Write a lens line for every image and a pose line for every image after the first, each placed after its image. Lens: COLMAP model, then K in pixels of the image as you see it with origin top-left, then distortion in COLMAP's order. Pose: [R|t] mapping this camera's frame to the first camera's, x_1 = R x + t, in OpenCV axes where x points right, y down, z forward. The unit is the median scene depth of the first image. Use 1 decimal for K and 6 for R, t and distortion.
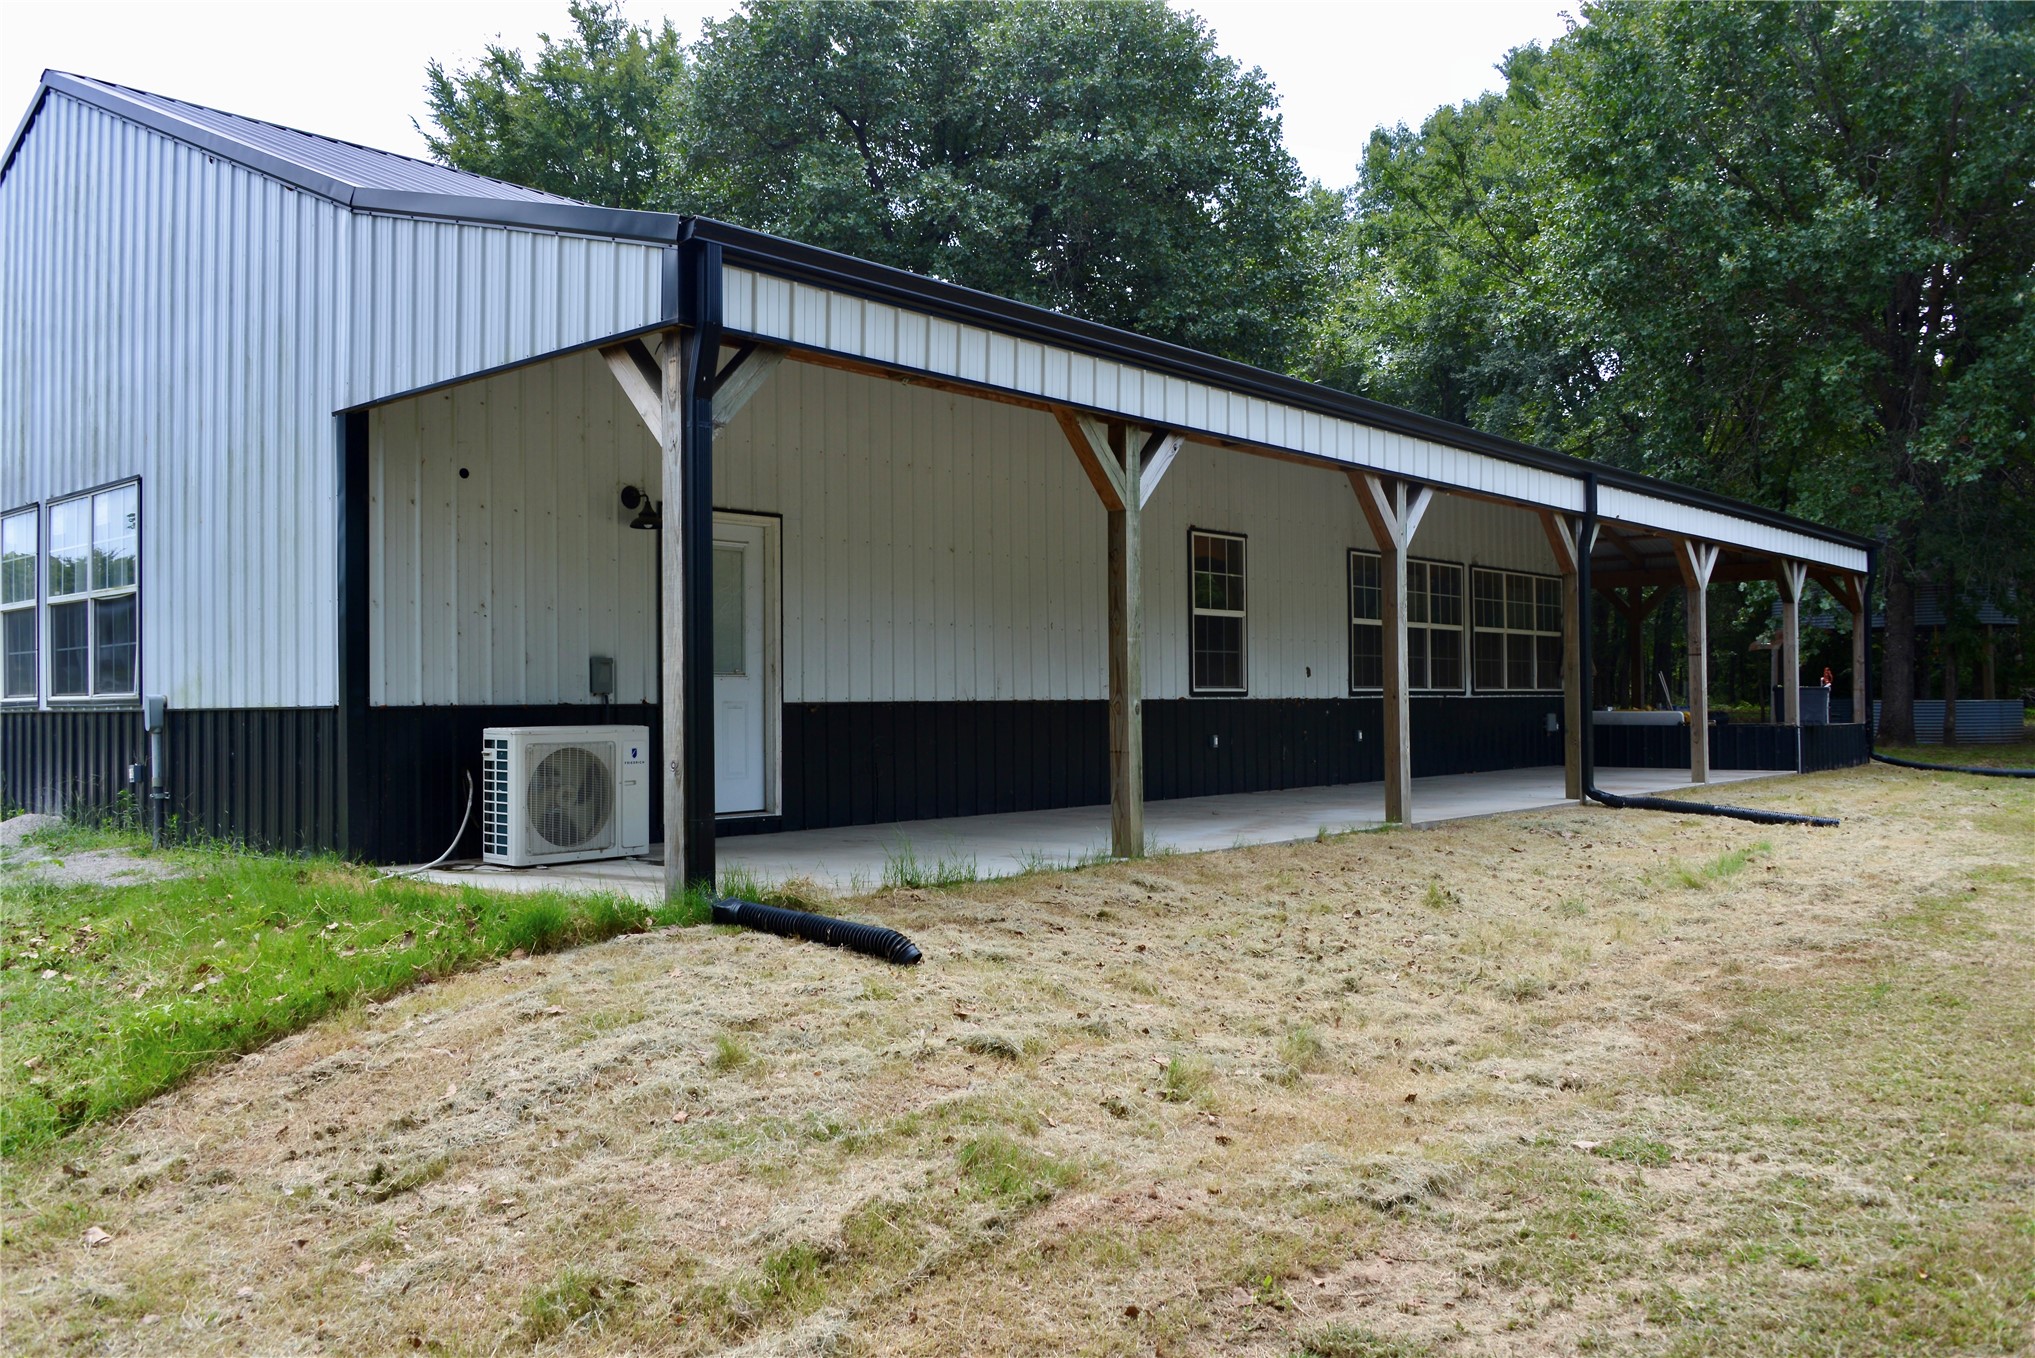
lens RADIAL K [[1596.8, 0, 1017.5], [0, 1596.8, 679.0], [0, 0, 1]] dist [-0.034858, -0.012743]
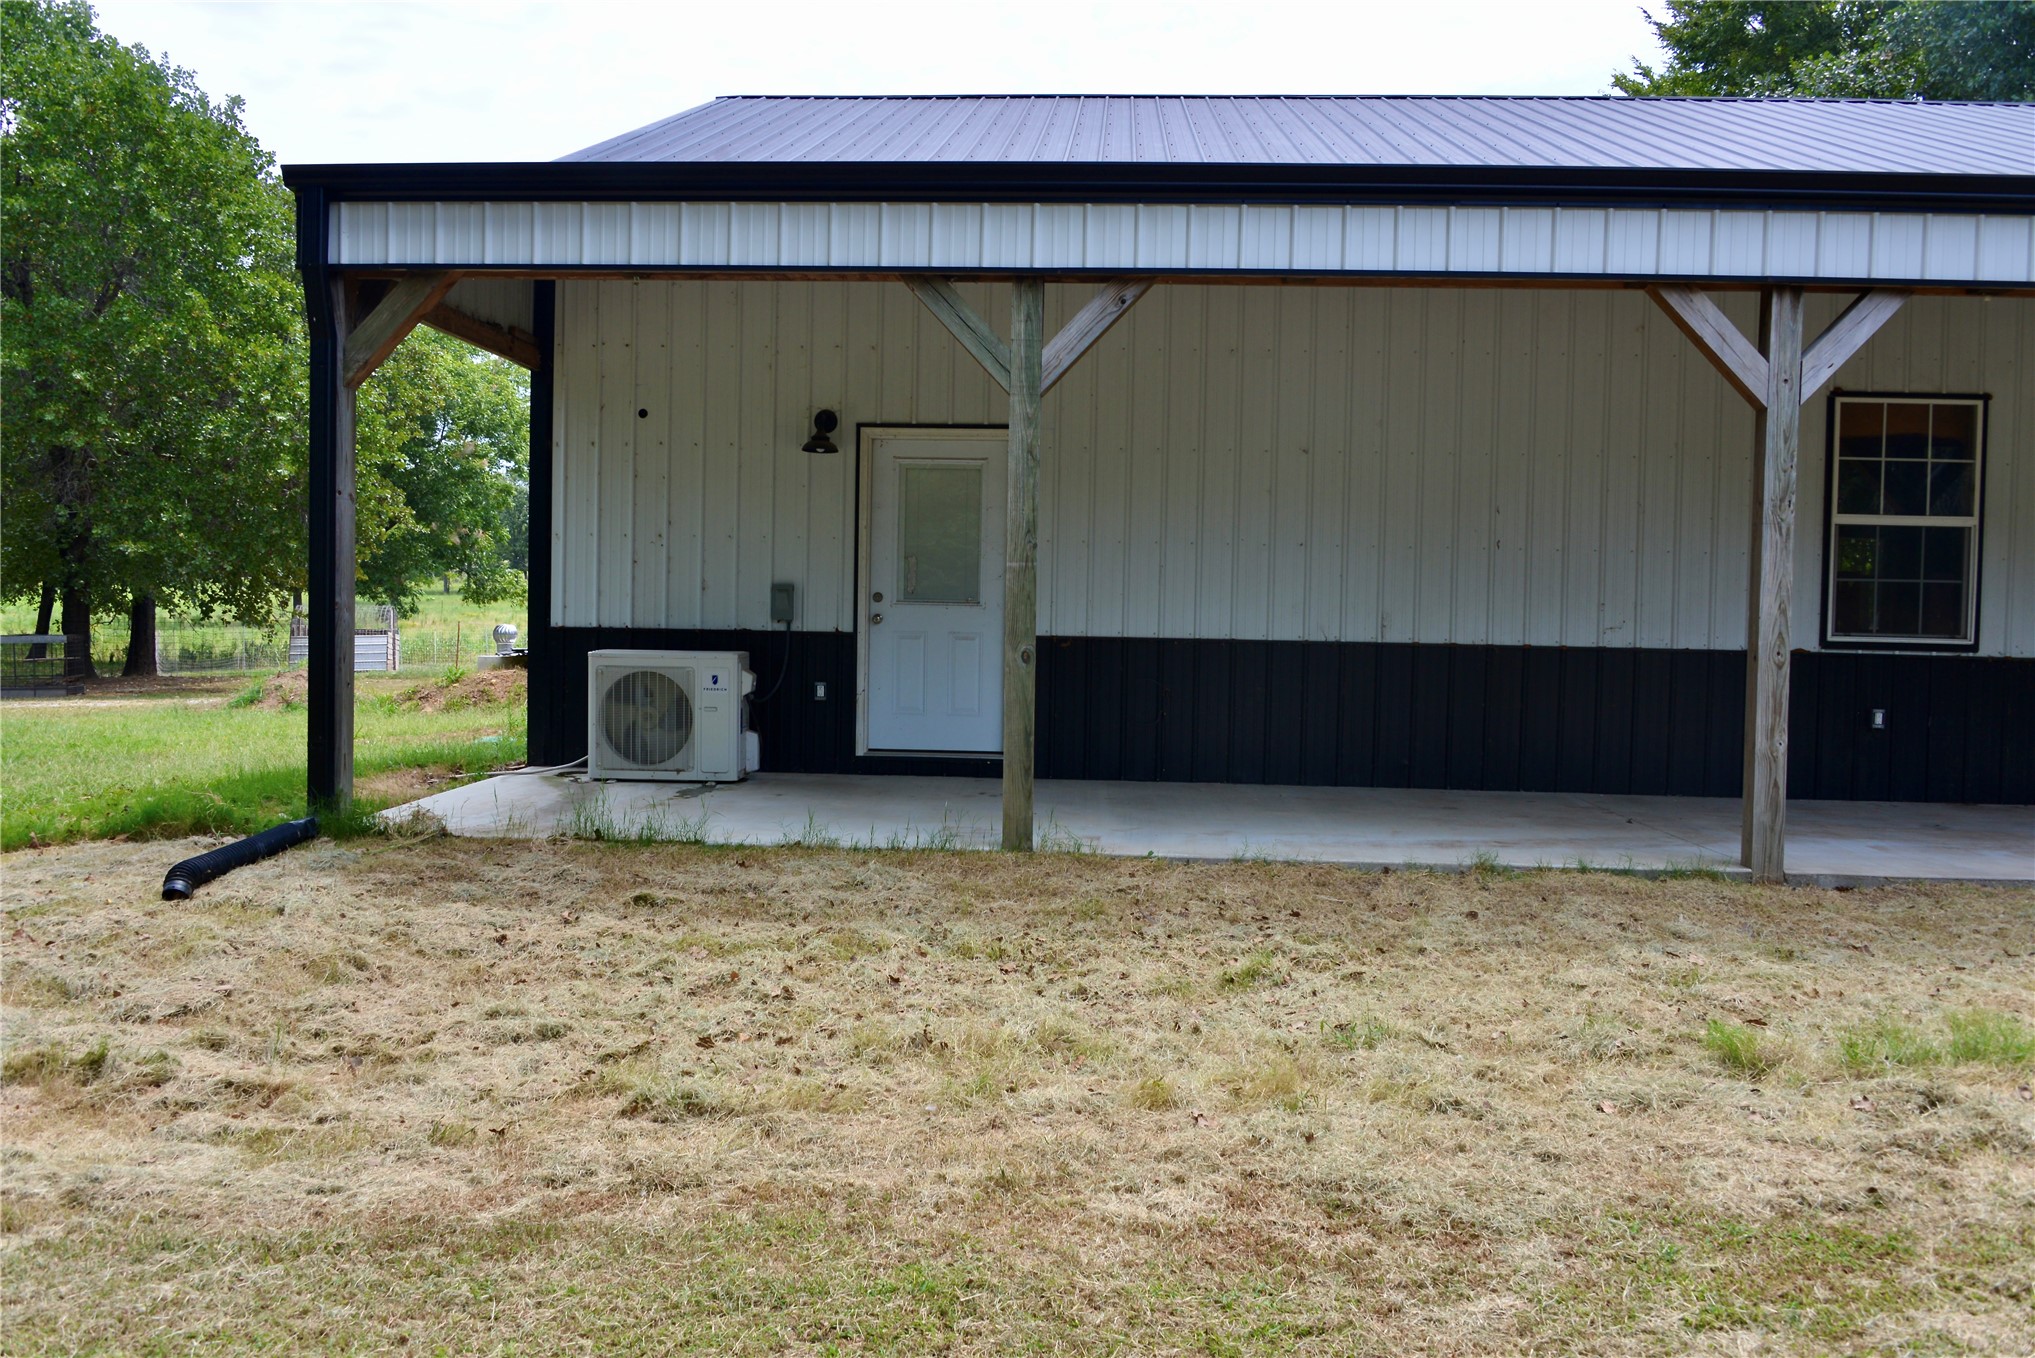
lens RADIAL K [[1596.8, 0, 1017.5], [0, 1596.8, 679.0], [0, 0, 1]] dist [-0.034858, -0.012743]
pose [[0.611424, 0.049487, -0.789754, 0.555229], [-0.014376, 0.998573, 0.051442, -0.006958], [0.791172, -0.020099, 0.611263, 0.443096]]
